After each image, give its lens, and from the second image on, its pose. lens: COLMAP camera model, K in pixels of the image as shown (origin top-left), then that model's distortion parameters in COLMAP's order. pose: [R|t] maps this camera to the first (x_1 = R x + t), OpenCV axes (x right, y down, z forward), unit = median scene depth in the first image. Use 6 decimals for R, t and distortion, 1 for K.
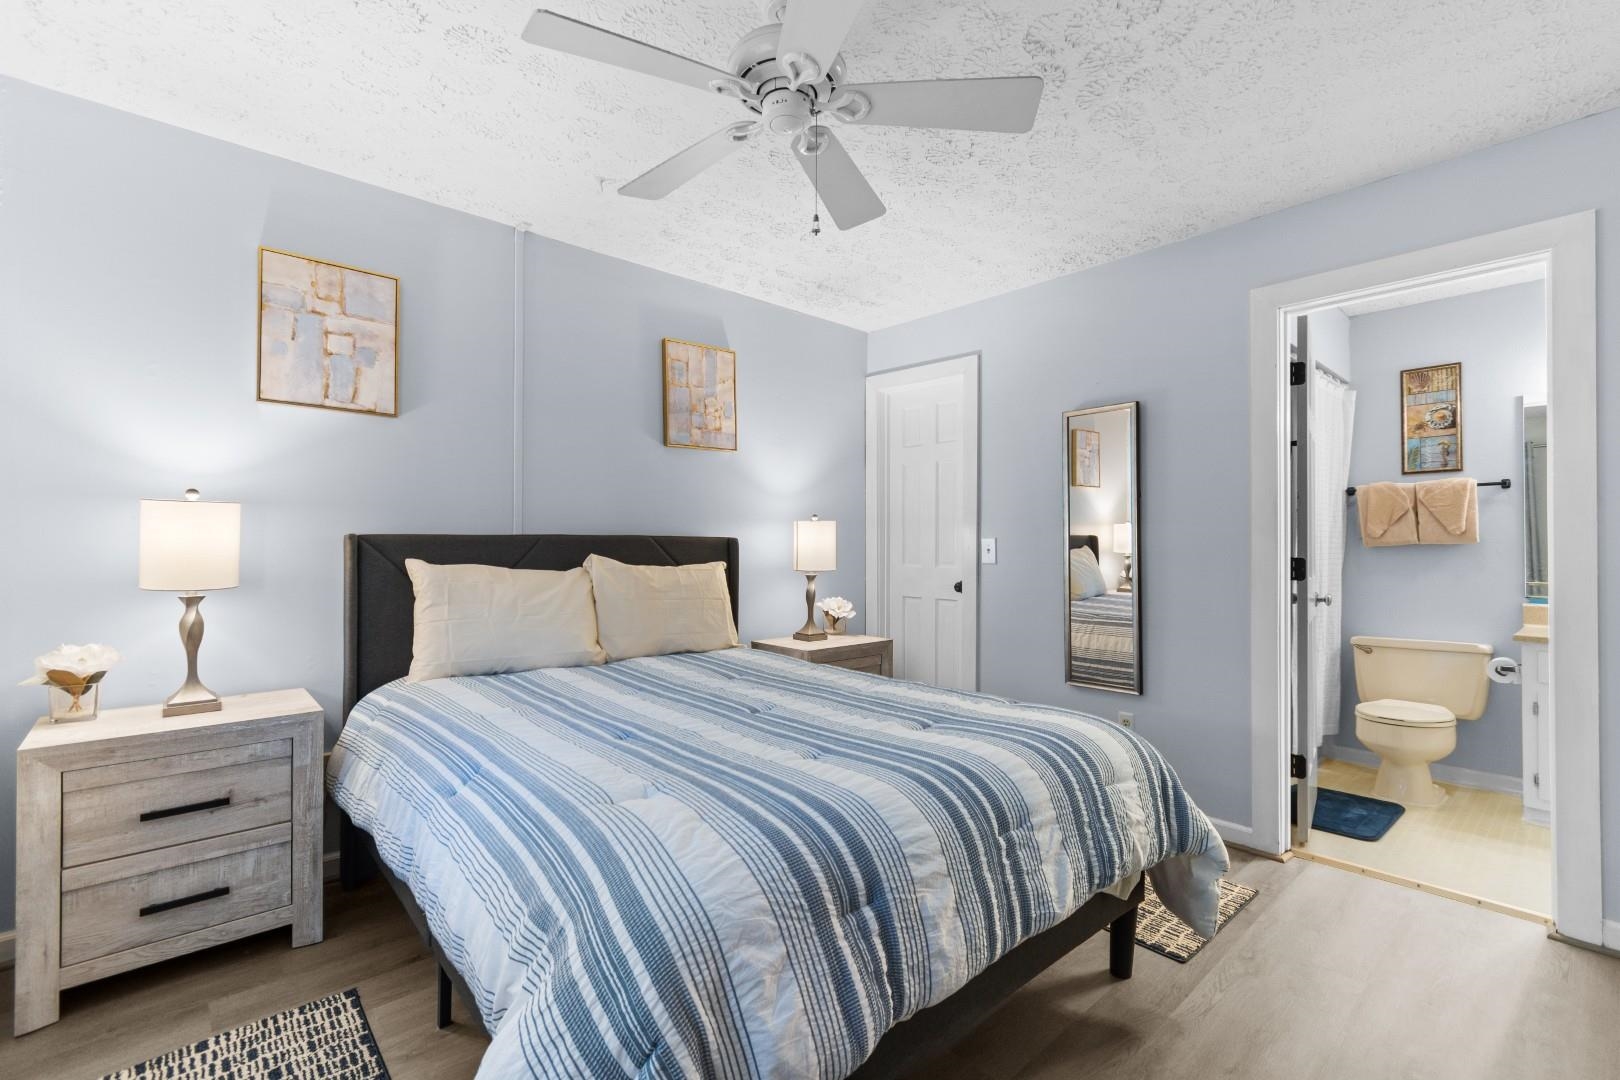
lens RADIAL K [[719.2, 0, 794.0], [0, 719.2, 542.6], [0, 0, 1]] dist [0.004731, -0.000885]
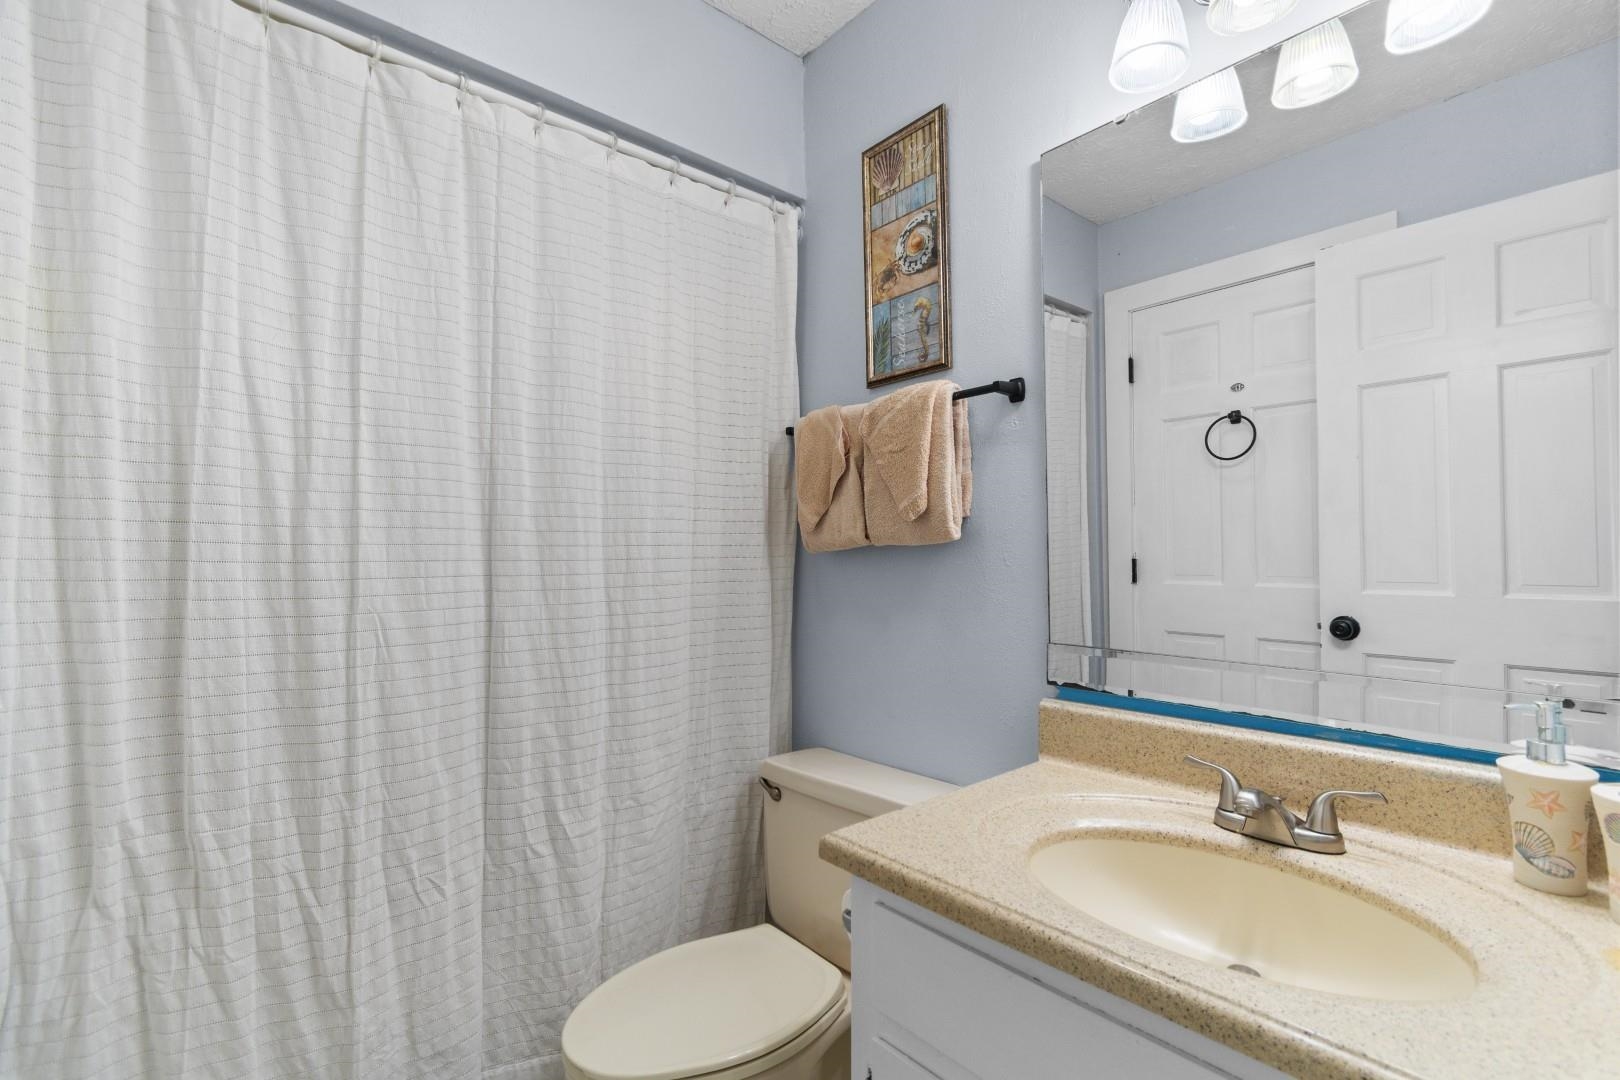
lens RADIAL K [[719.2, 0, 810.4], [0, 719.2, 542.3], [0, 0, 1]] dist [0.004731, -0.000885]
pose [[0.999829, -0.016162, -0.009038, 0.832492], [0.016137, 0.999866, -0.002867, 0.000359], [0.009083, 0.002721, 0.999955, 0.577066]]
